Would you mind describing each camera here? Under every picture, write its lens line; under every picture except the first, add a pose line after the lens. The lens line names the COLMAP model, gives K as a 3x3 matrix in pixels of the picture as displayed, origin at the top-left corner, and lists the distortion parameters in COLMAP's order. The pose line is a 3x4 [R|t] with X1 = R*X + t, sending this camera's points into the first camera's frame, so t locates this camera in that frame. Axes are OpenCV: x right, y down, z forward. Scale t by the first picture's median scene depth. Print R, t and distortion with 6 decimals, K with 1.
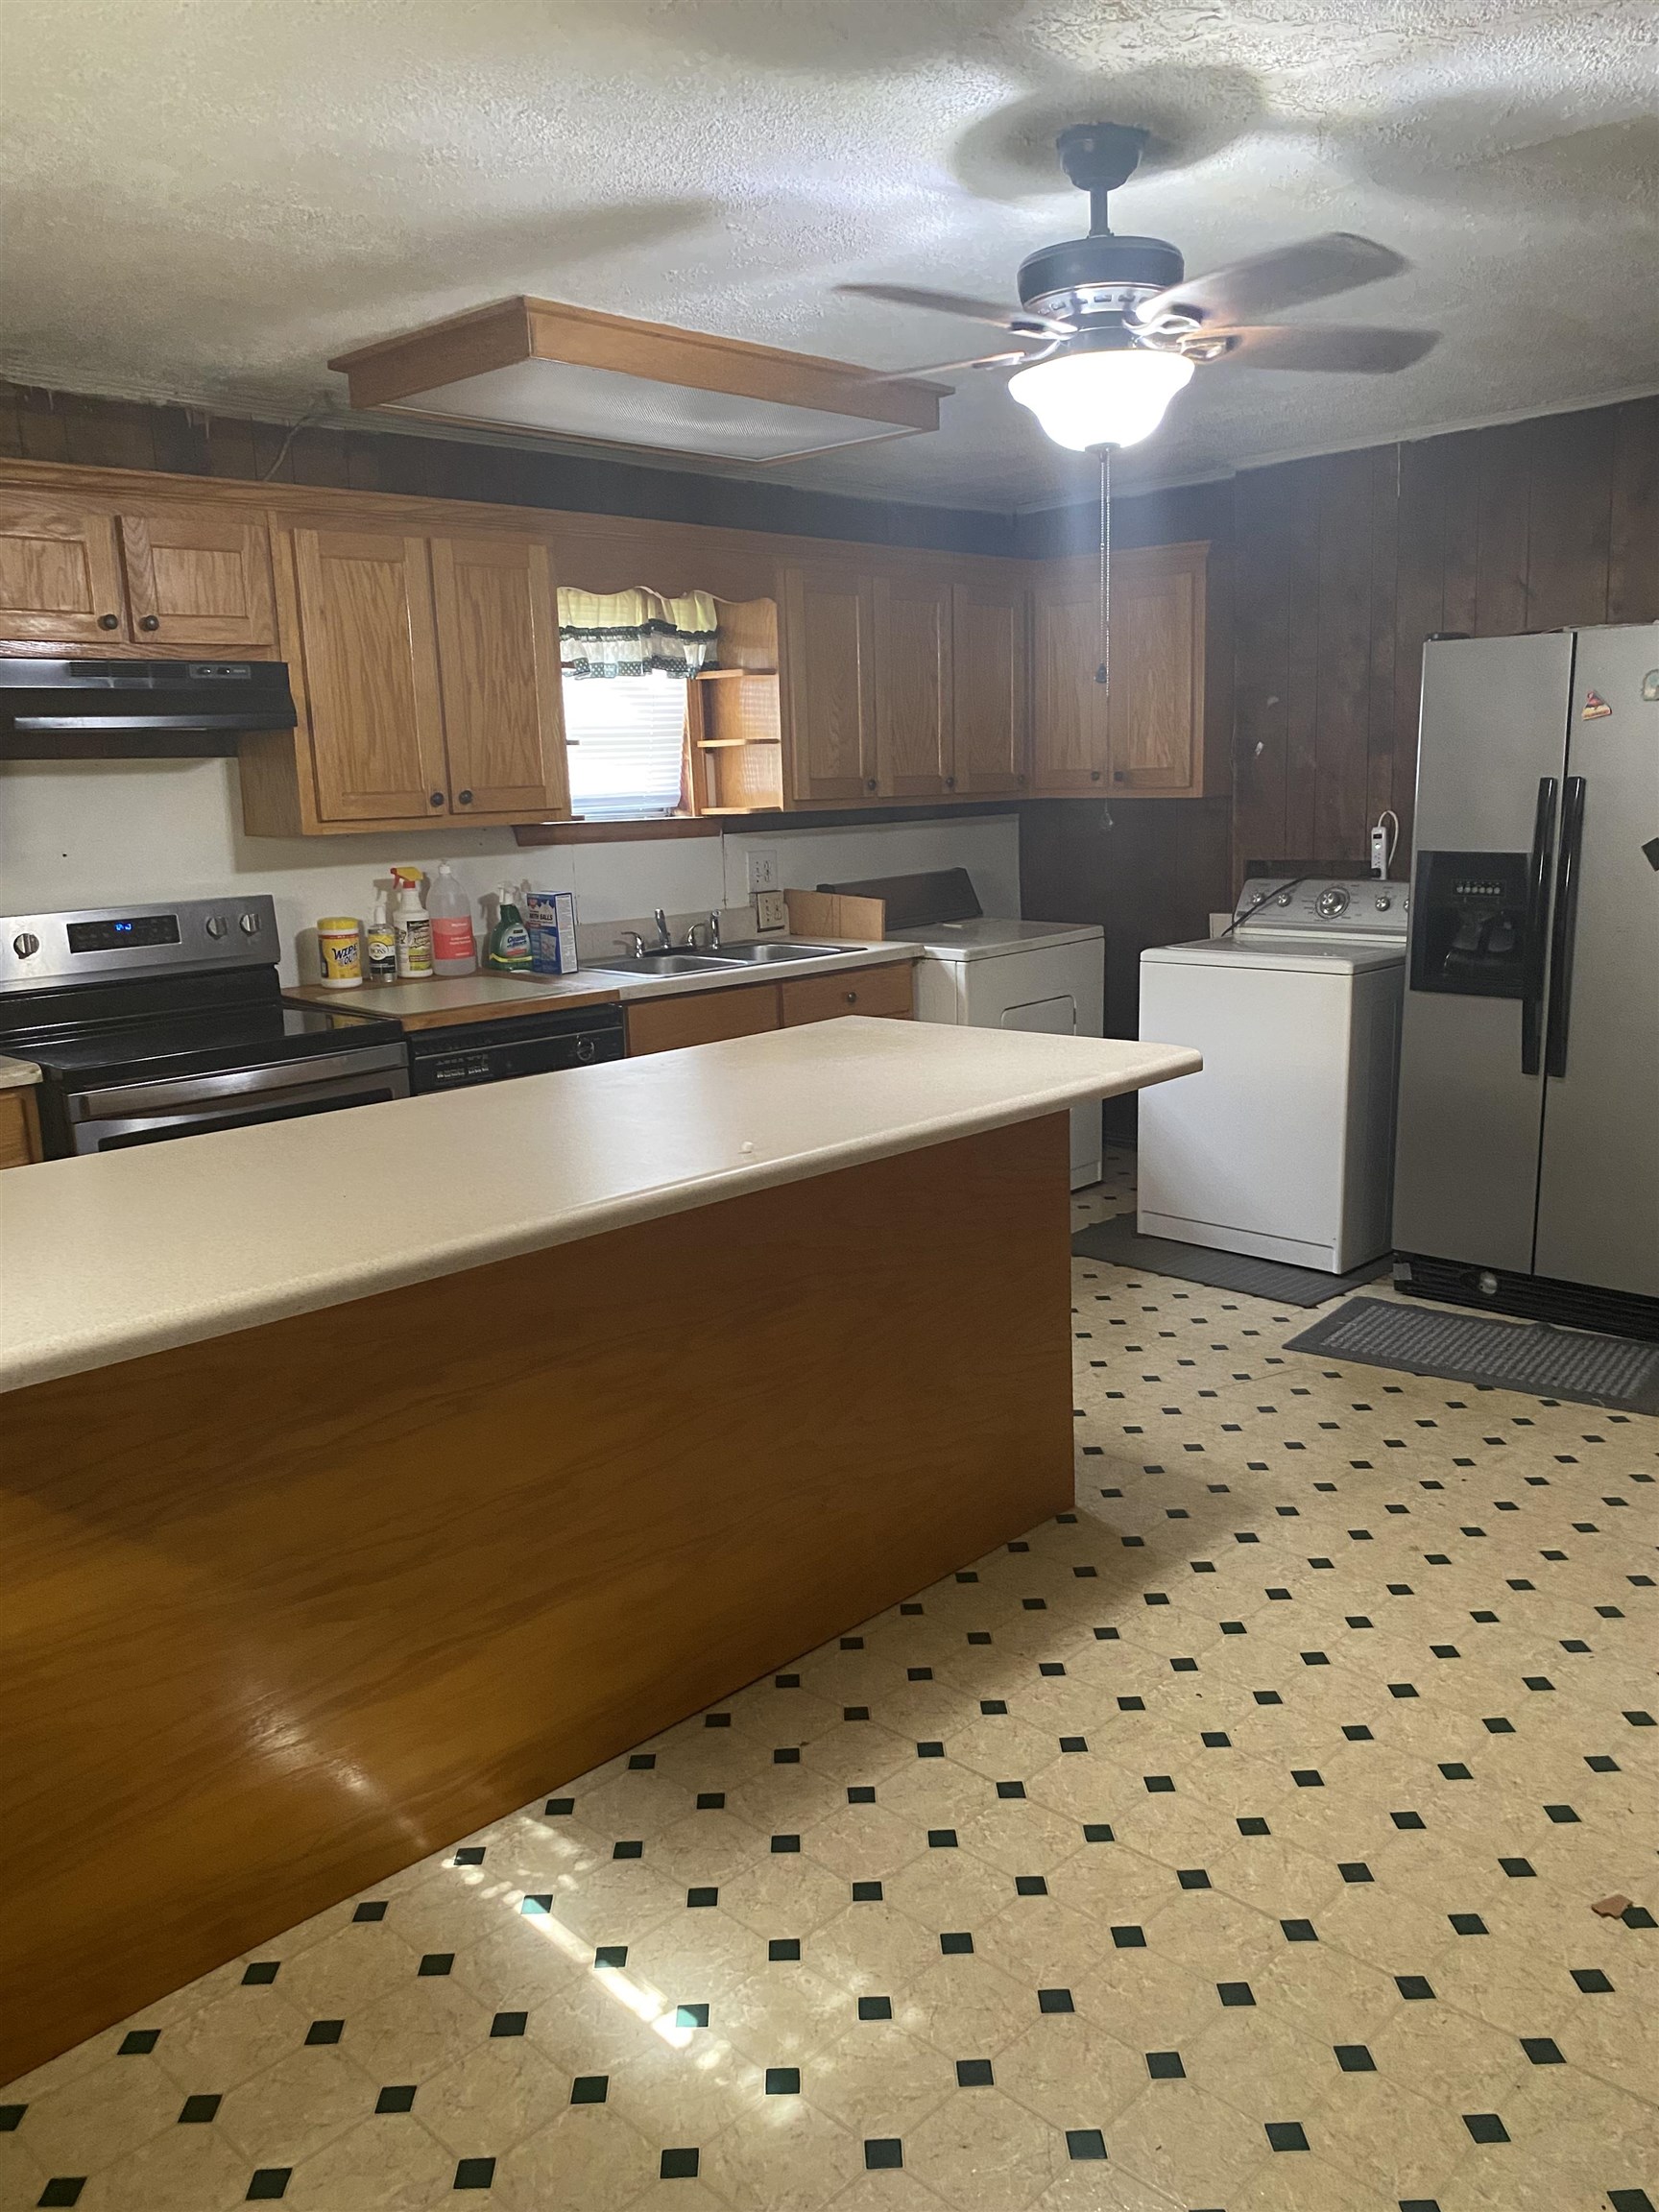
lens RADIAL K [[1704.6, 0, 826.0], [0, 1704.6, 1115.9], [0, 0, 1]] dist [0.008286, -0.012032]
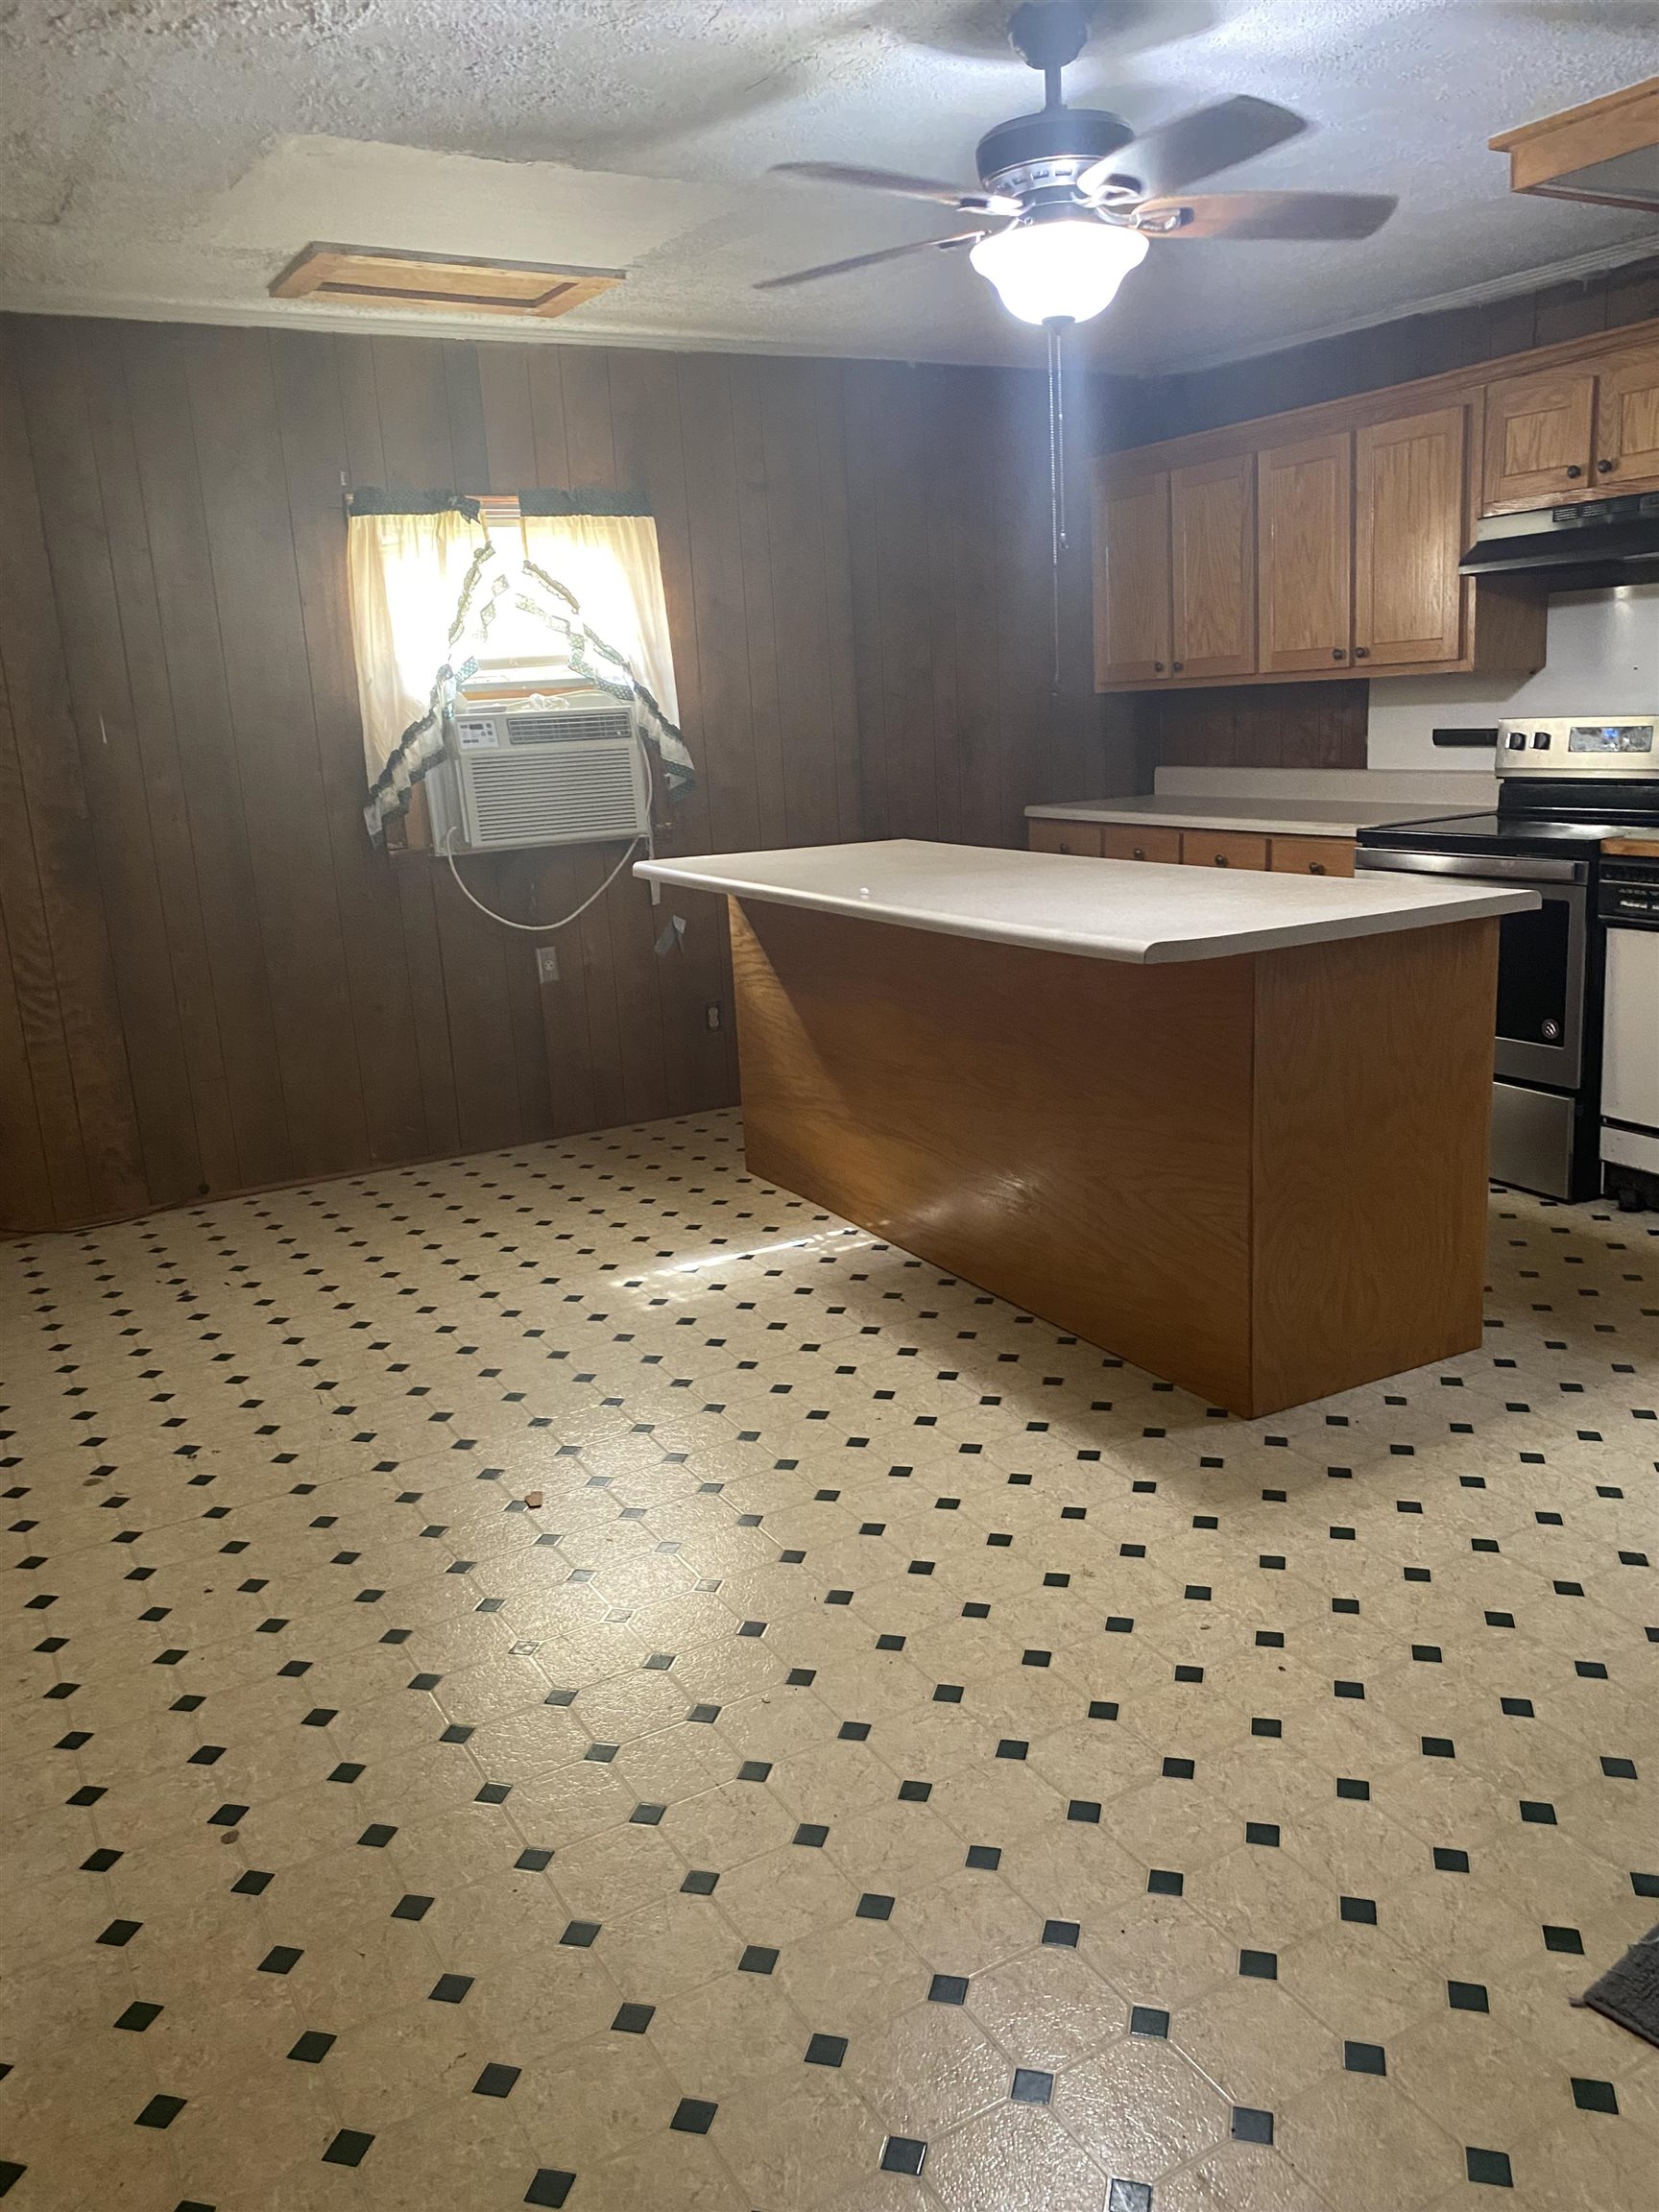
lens RADIAL K [[1704.6, 0, 826.0], [0, 1704.6, 1115.9], [0, 0, 1]] dist [0.008286, -0.012032]
pose [[-0.300217, 0.265626, -0.916140, 1.257023], [-0.137318, 0.938405, 0.317080, -0.232227], [0.943935, 0.220995, -0.245250, 1.200428]]
